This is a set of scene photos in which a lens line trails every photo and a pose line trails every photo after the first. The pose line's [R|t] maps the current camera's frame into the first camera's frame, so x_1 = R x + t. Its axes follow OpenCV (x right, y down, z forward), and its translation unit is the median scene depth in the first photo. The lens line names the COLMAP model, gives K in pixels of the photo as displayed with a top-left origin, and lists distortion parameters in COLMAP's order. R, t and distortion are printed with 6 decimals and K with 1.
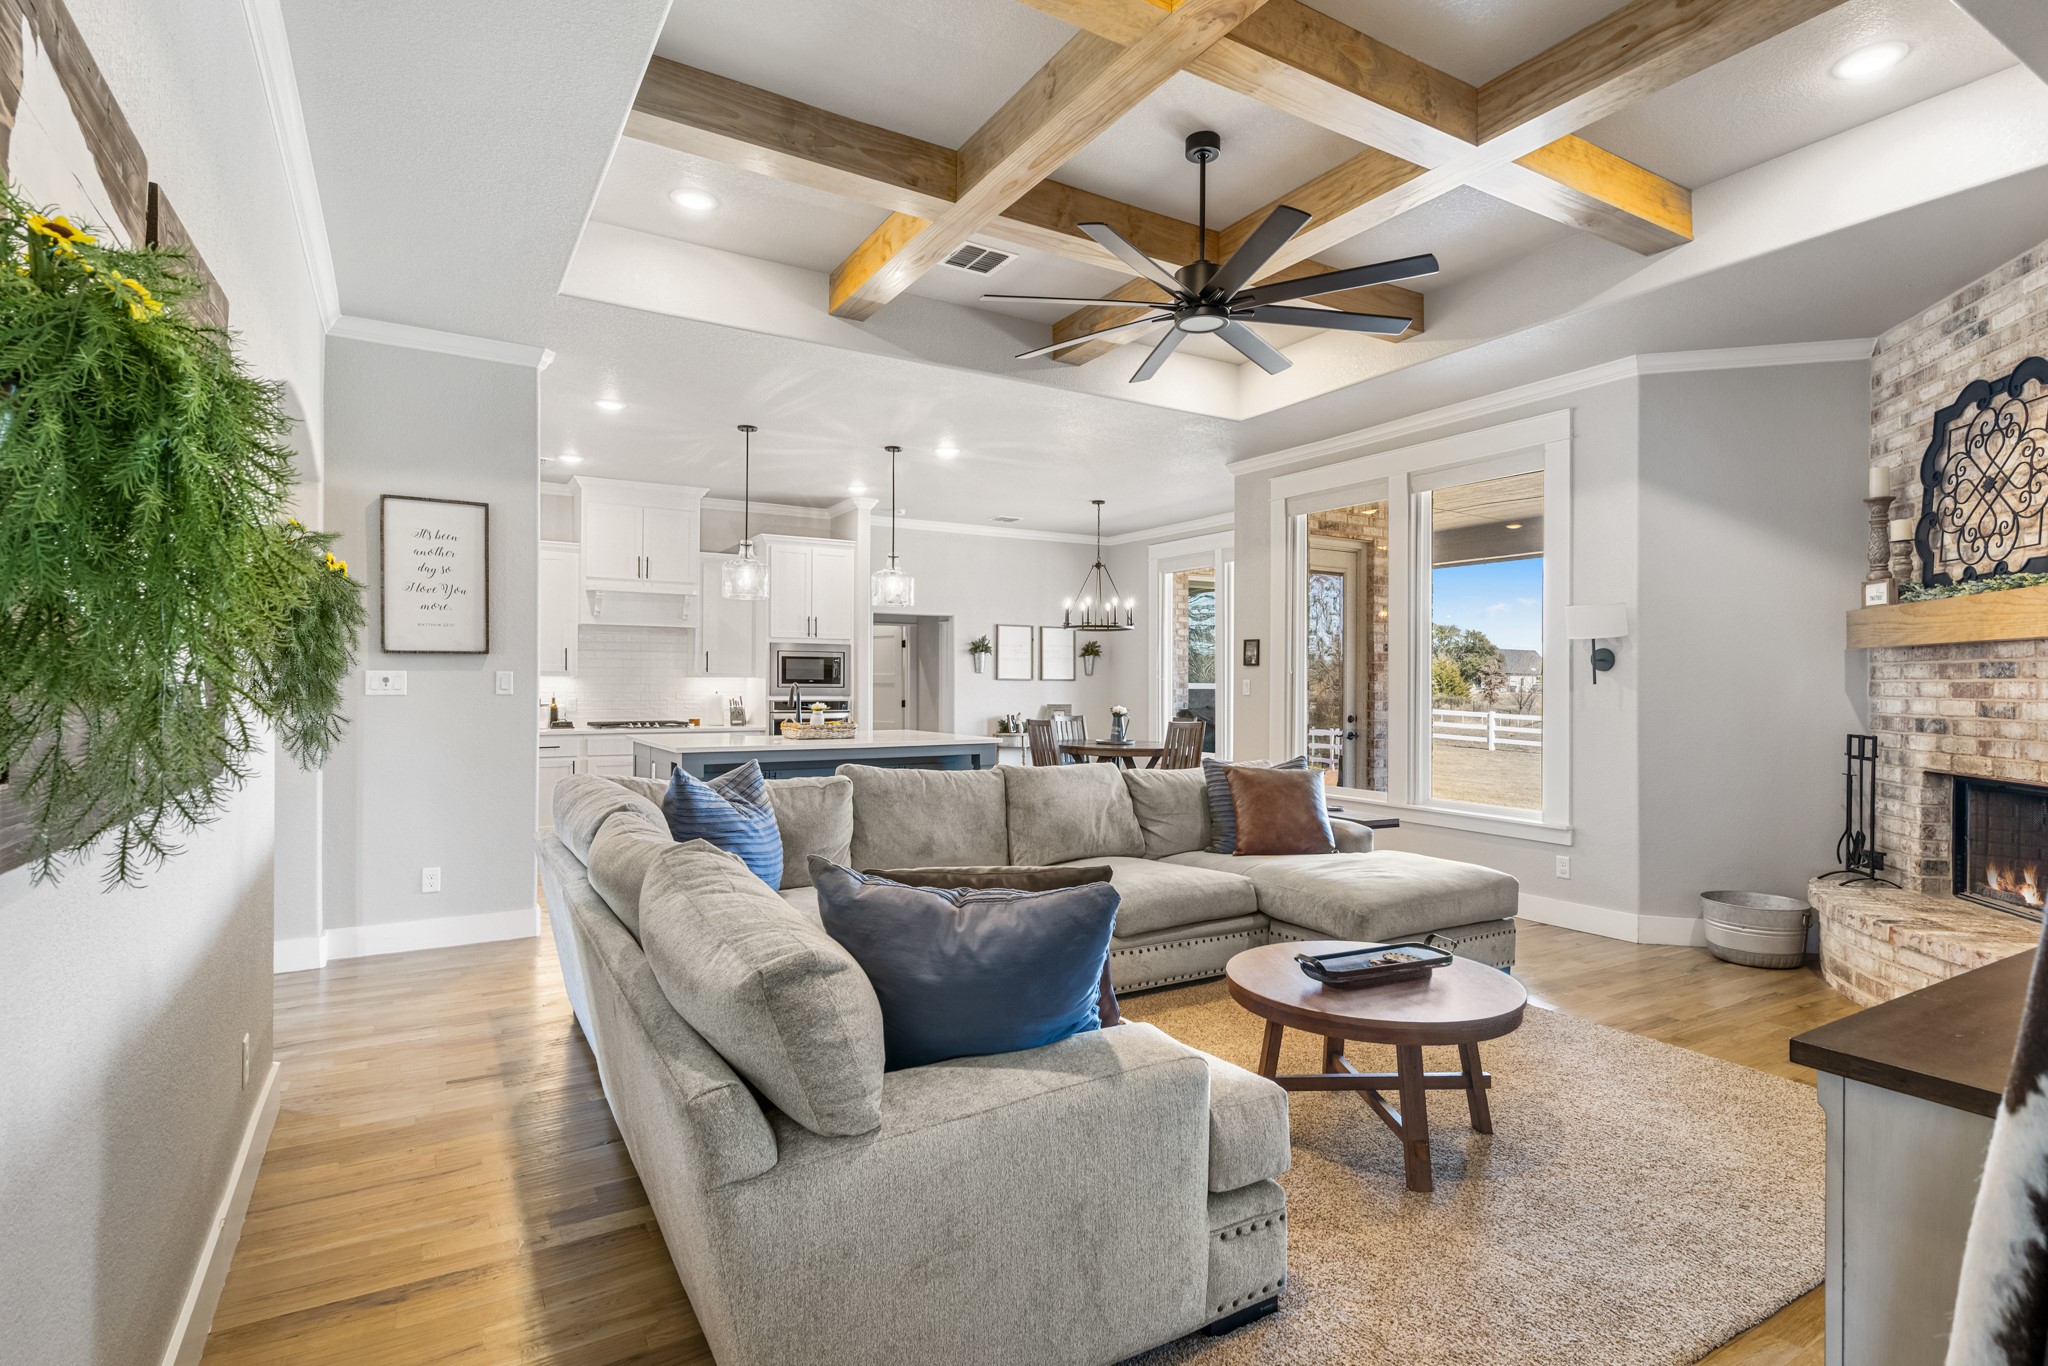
lens RADIAL K [[1015.3, 0, 1026.0], [0, 1015.3, 673.7], [0, 0, 1]] dist [0.002710, 0.000452]
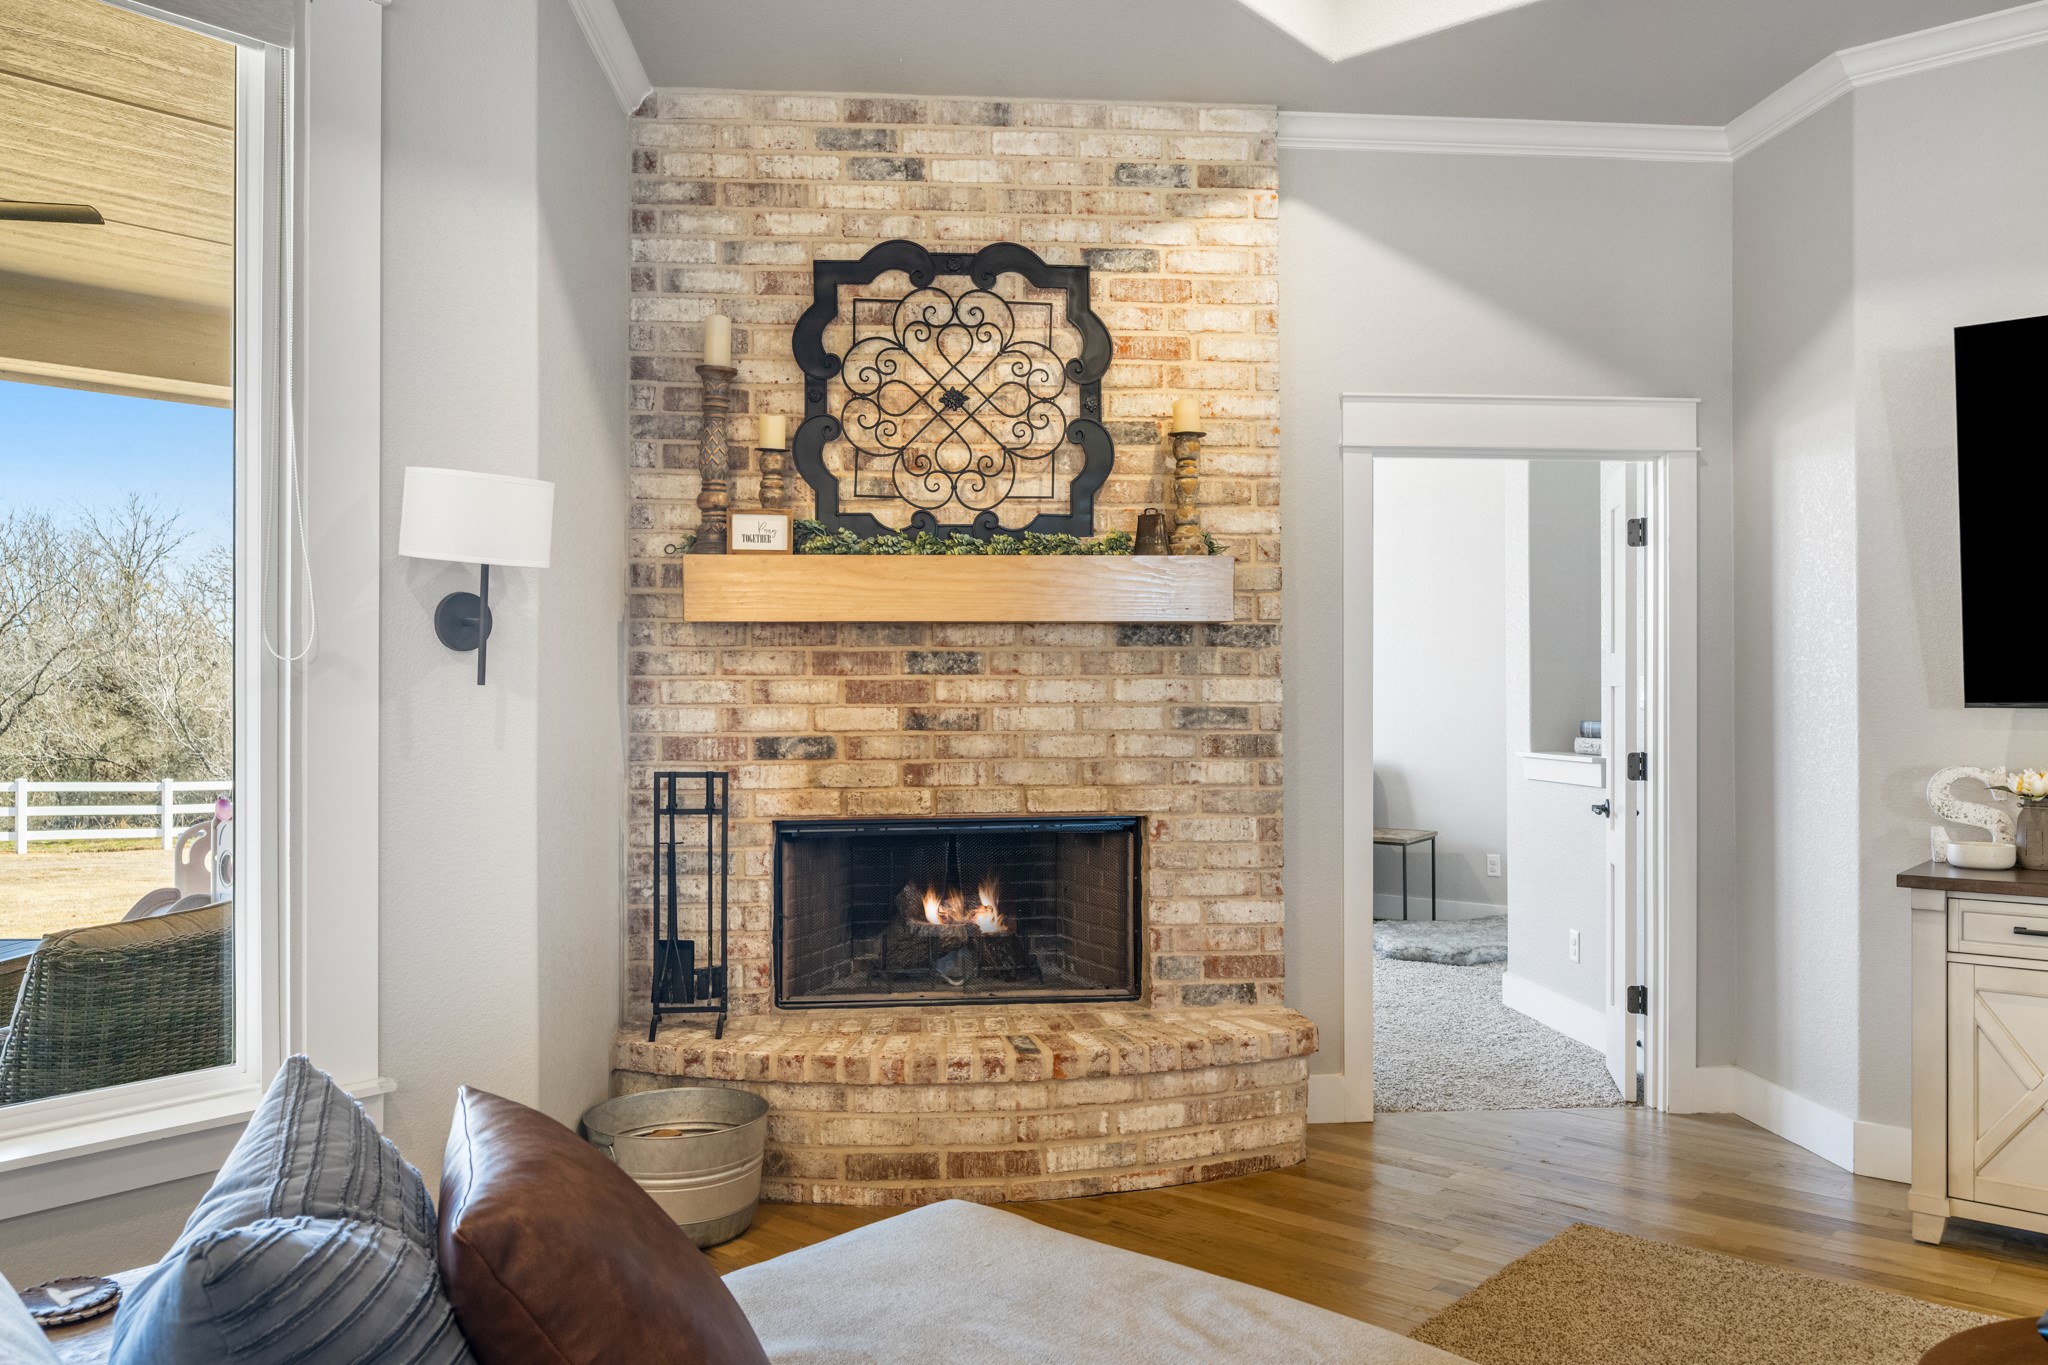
lens RADIAL K [[1514.6, 0, 1024.0], [0, 1514.6, 682.5], [0, 0, 1]] dist [-0.001179, 0.001427]
pose [[-0.315093, -0.002278, 0.949058, -0.053305], [-0.008404, 0.999965, -0.000390, 0.008345], [-0.949024, -0.008098, -0.315101, 1.066201]]
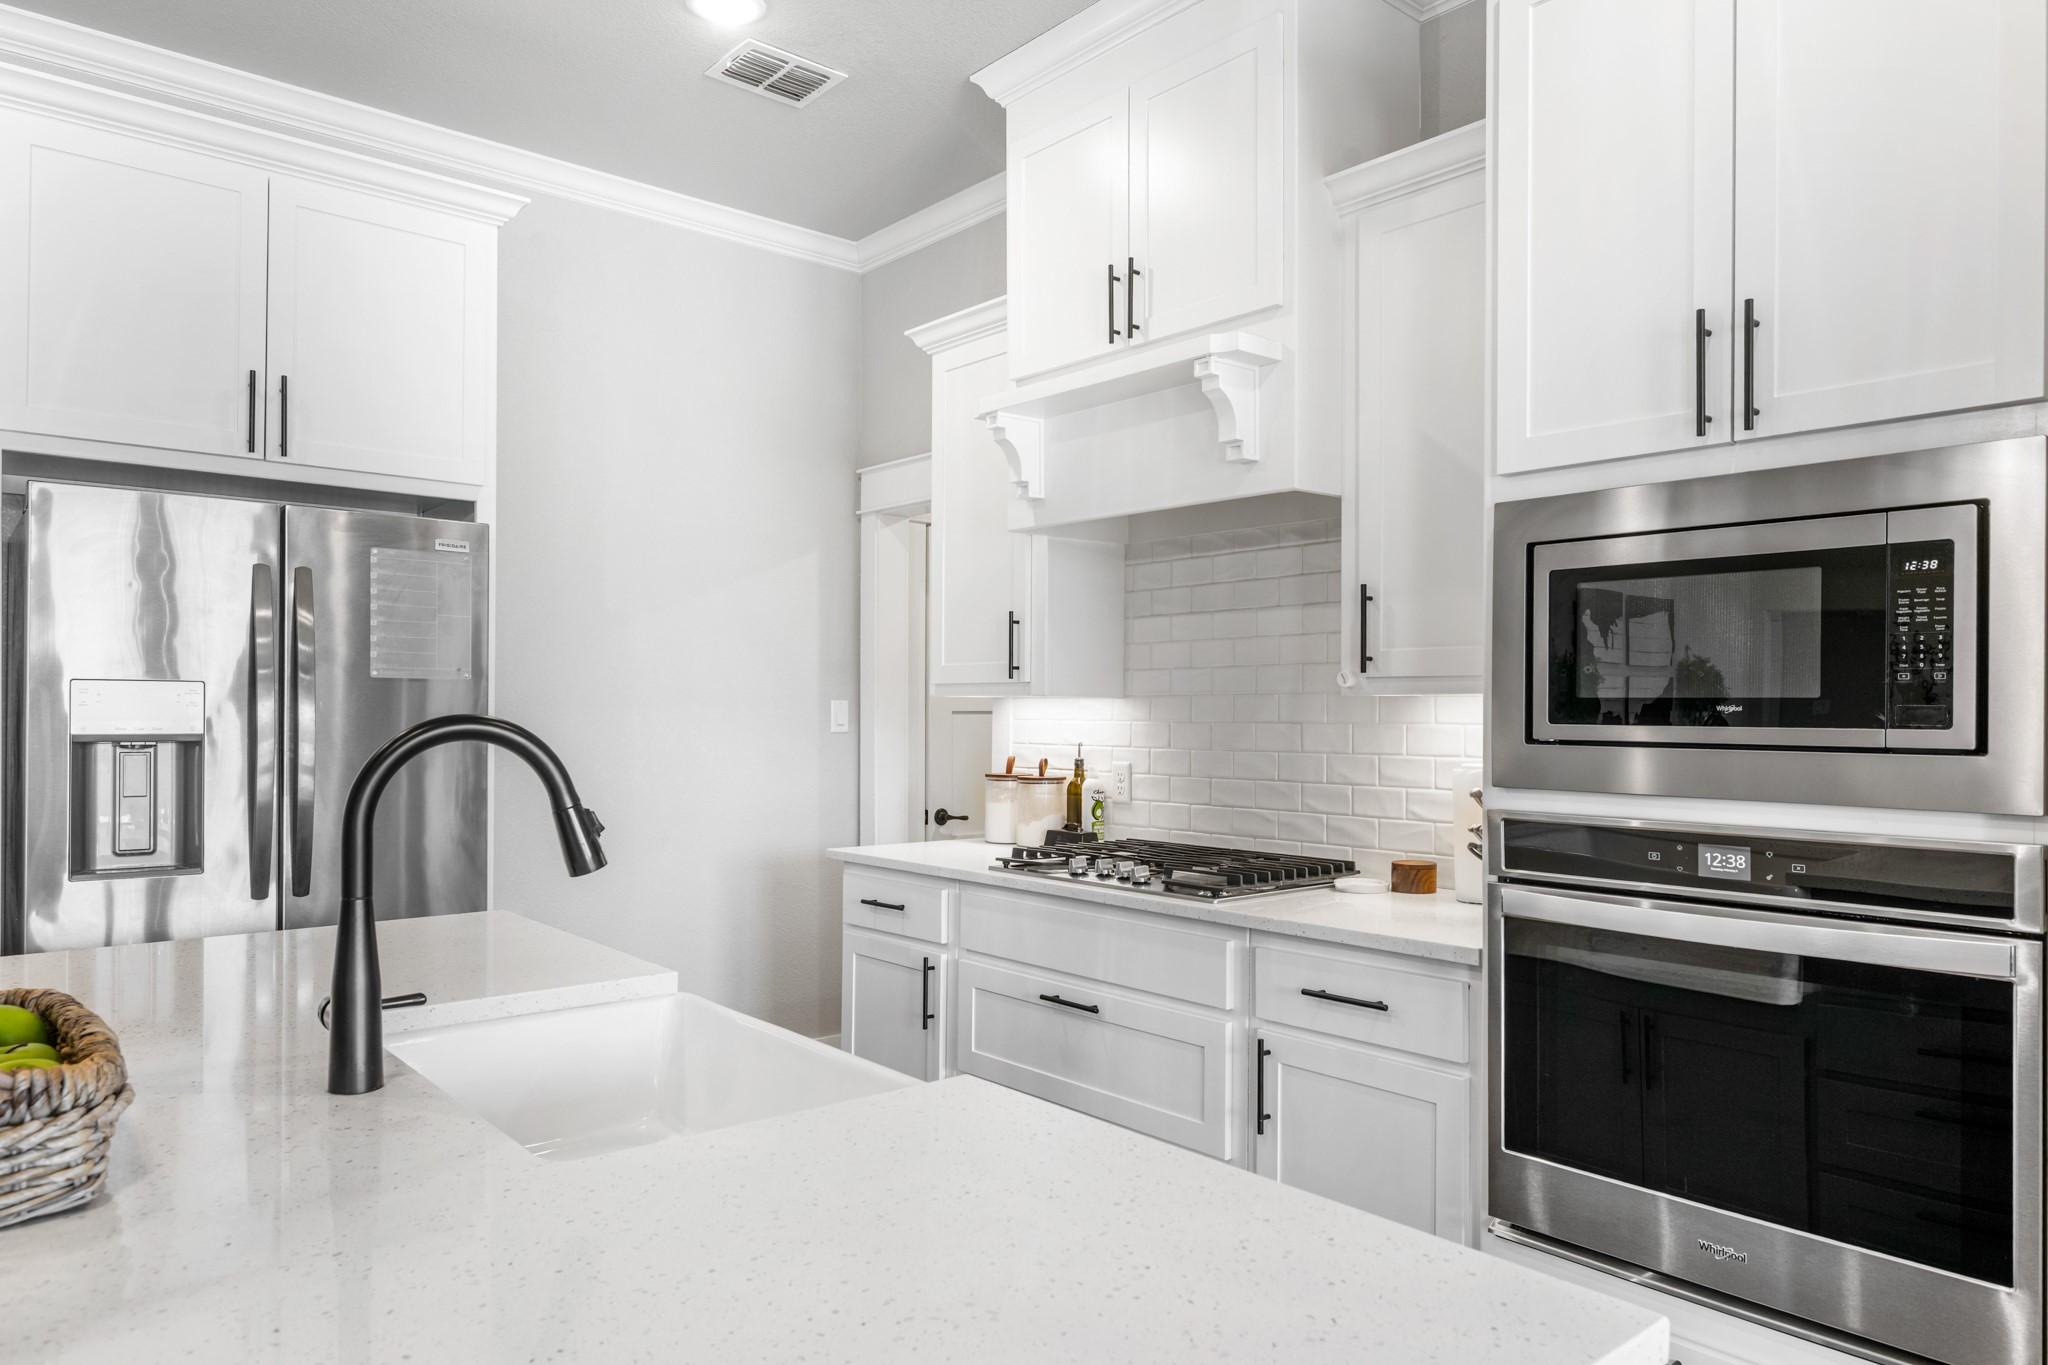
lens RADIAL K [[1322.7, 0, 1023.3], [0, 1322.7, 693.1], [0, 0, 1]] dist [-0.000209, 0.000116]
pose [[0.157744, -0.015984, -0.987351, -0.041330], [0.003805, 0.999871, -0.015579, 0.014289], [0.987473, -0.001299, 0.157784, 1.593908]]
